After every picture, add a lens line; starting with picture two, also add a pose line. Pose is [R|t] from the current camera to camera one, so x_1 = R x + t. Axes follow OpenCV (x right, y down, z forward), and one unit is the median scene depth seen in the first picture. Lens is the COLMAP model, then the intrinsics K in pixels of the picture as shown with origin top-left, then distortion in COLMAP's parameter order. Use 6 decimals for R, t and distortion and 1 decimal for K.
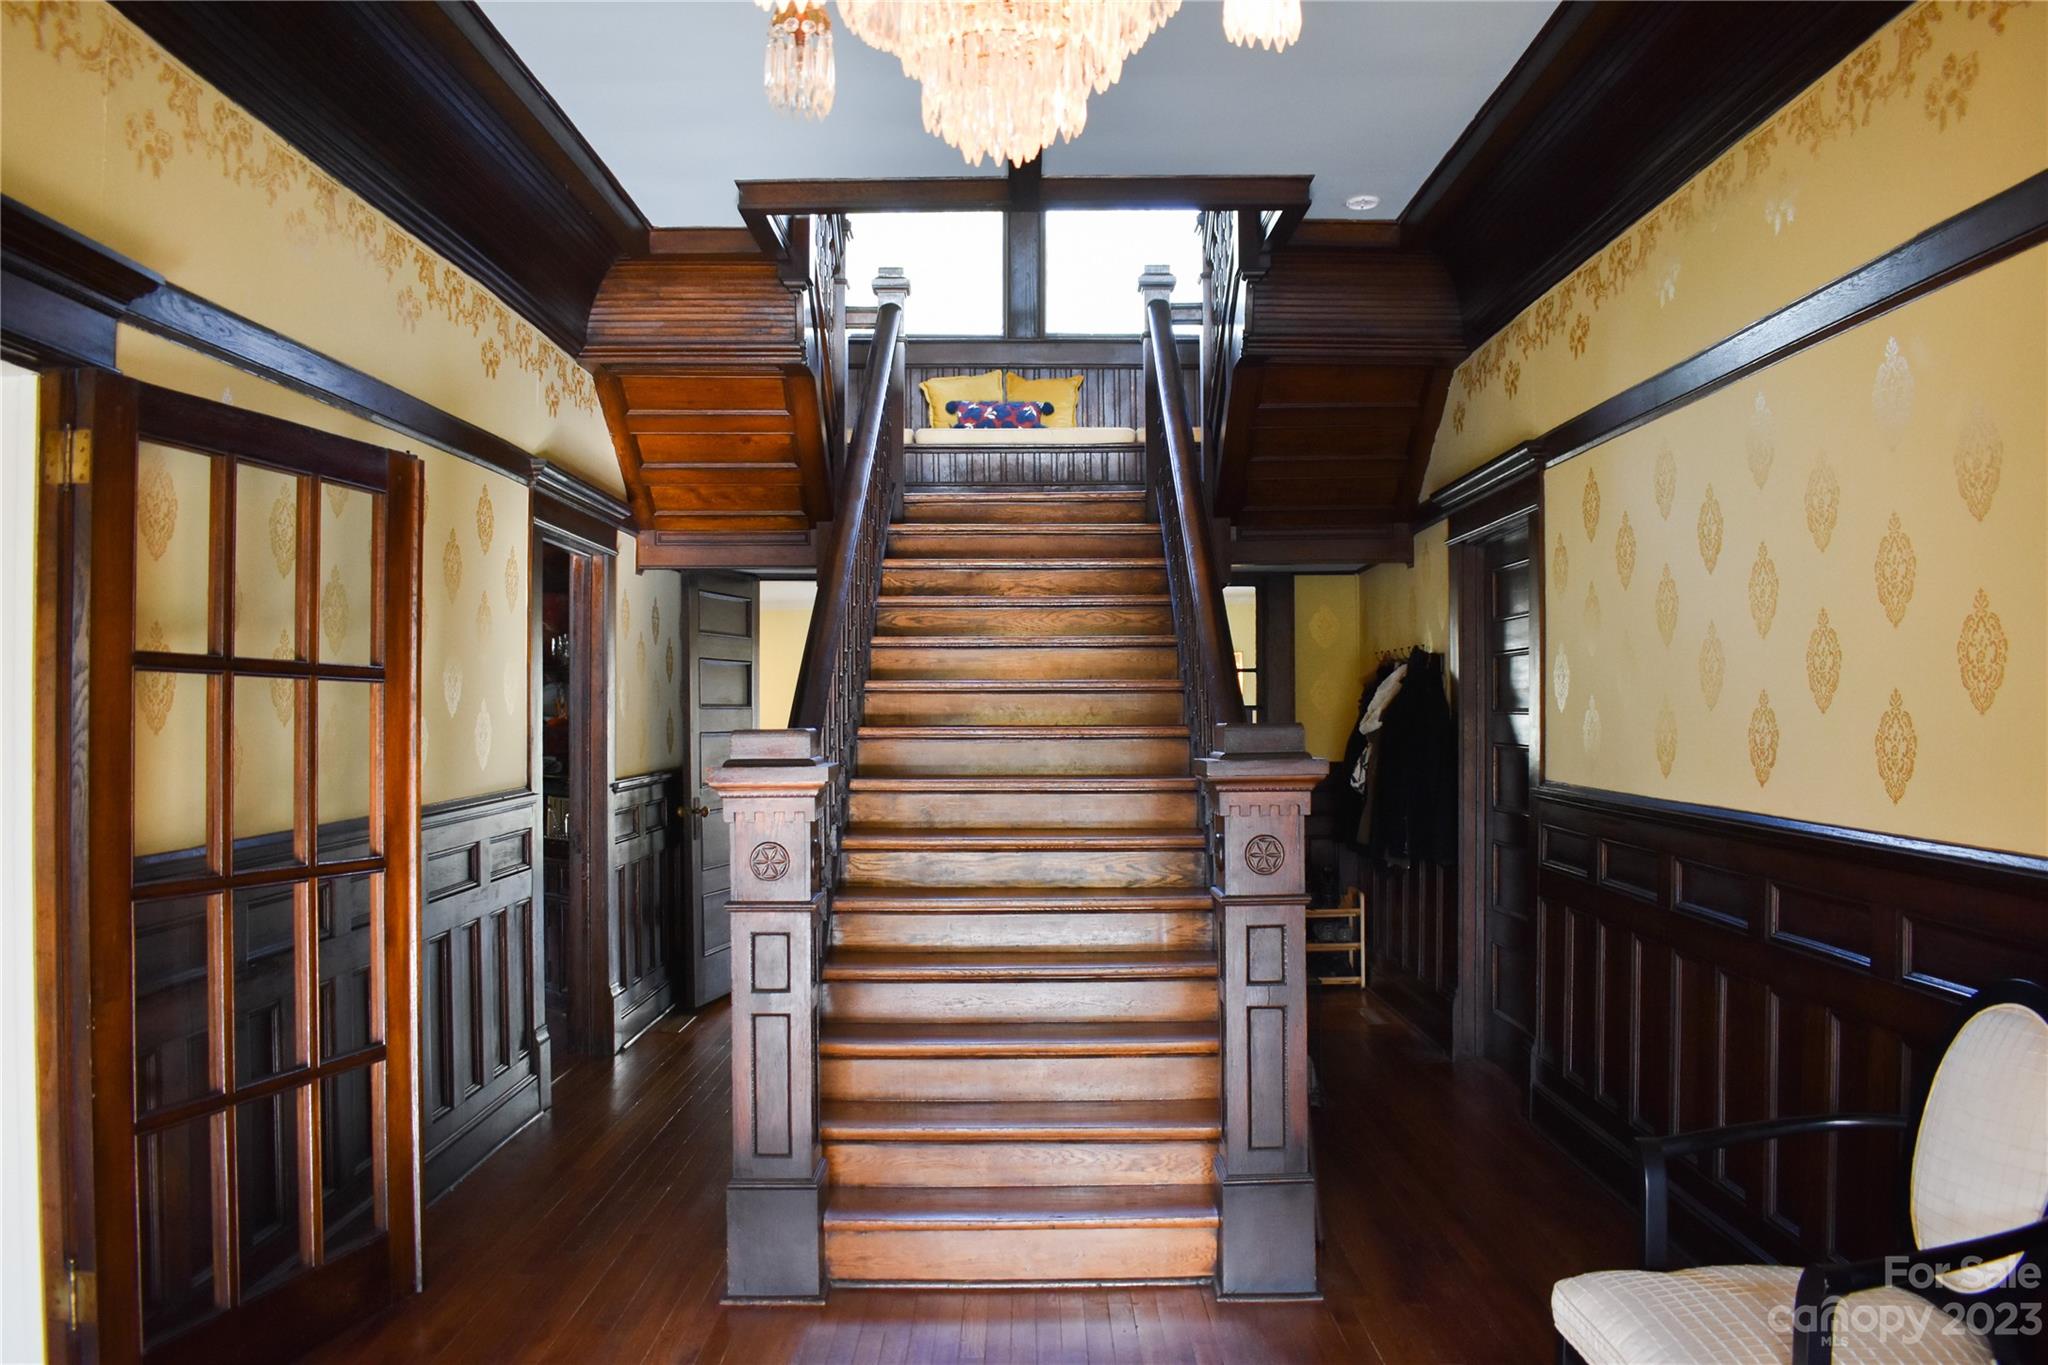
lens RADIAL K [[1596.5, 0, 1024.0], [0, 1596.5, 682.5], [0, 0, 1]] dist [-0.089414, 0.011208]
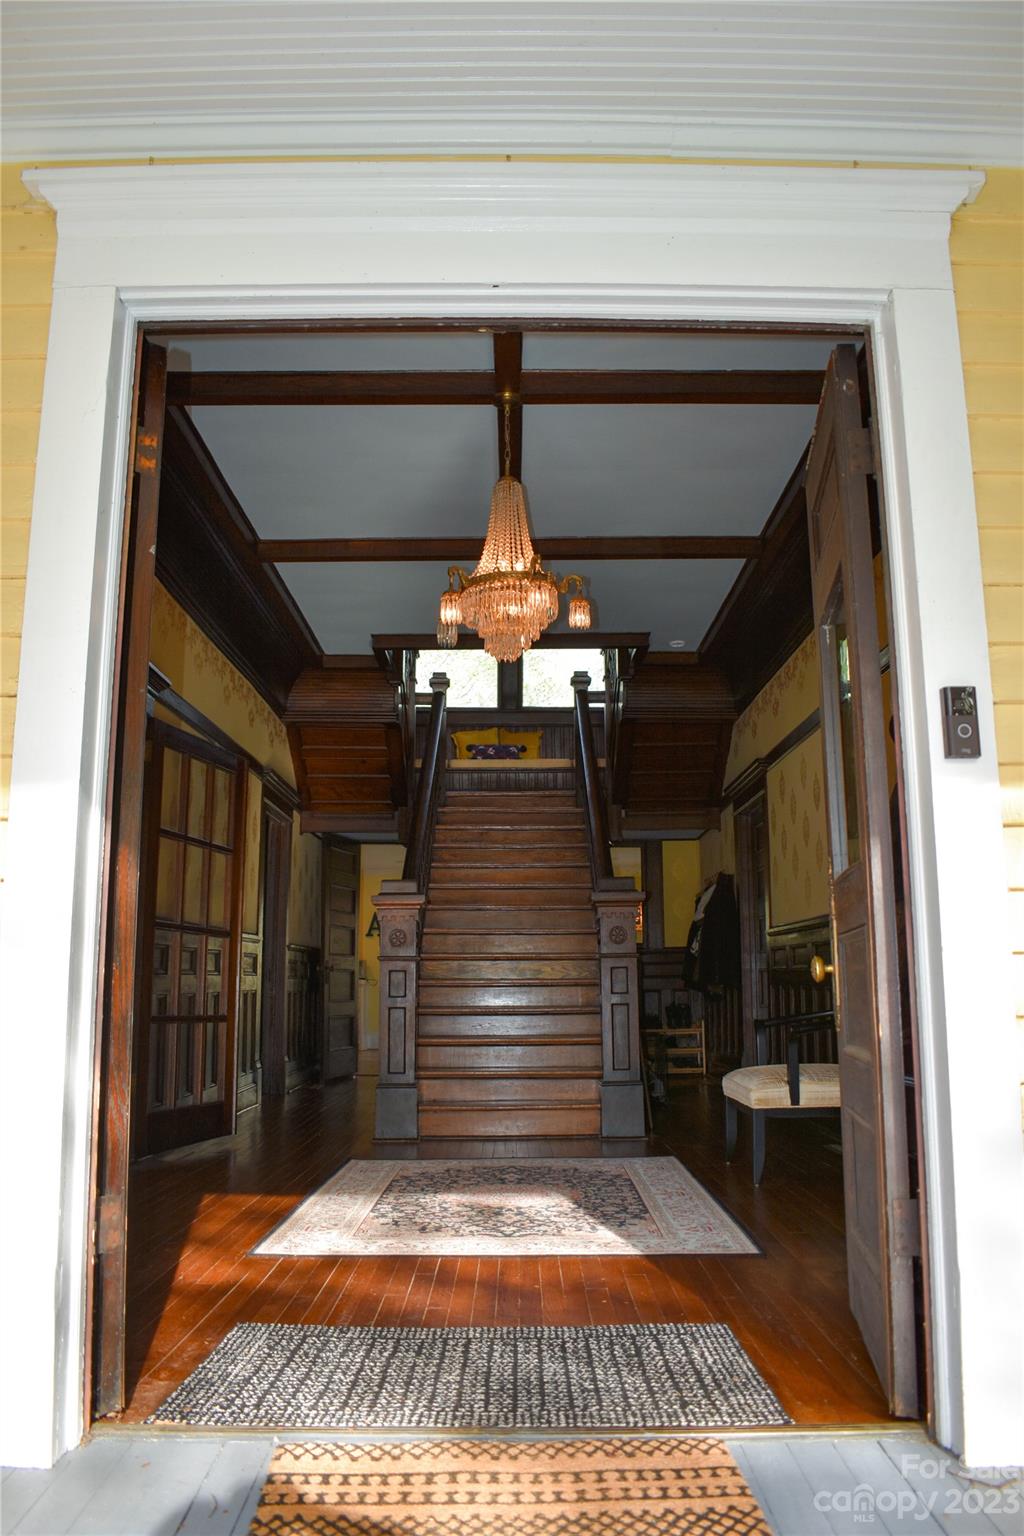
lens RADIAL K [[1197.4, 0, 512.0], [0, 1197.4, 768.0], [0, 0, 1]] dist [-0.089414, 0.011208]
pose [[0.999995, 0.000891, 0.003162, -0.002454], [-0.000360, 0.986463, -0.163984, 0.087730], [-0.003265, 0.163982, 0.986458, -0.404881]]
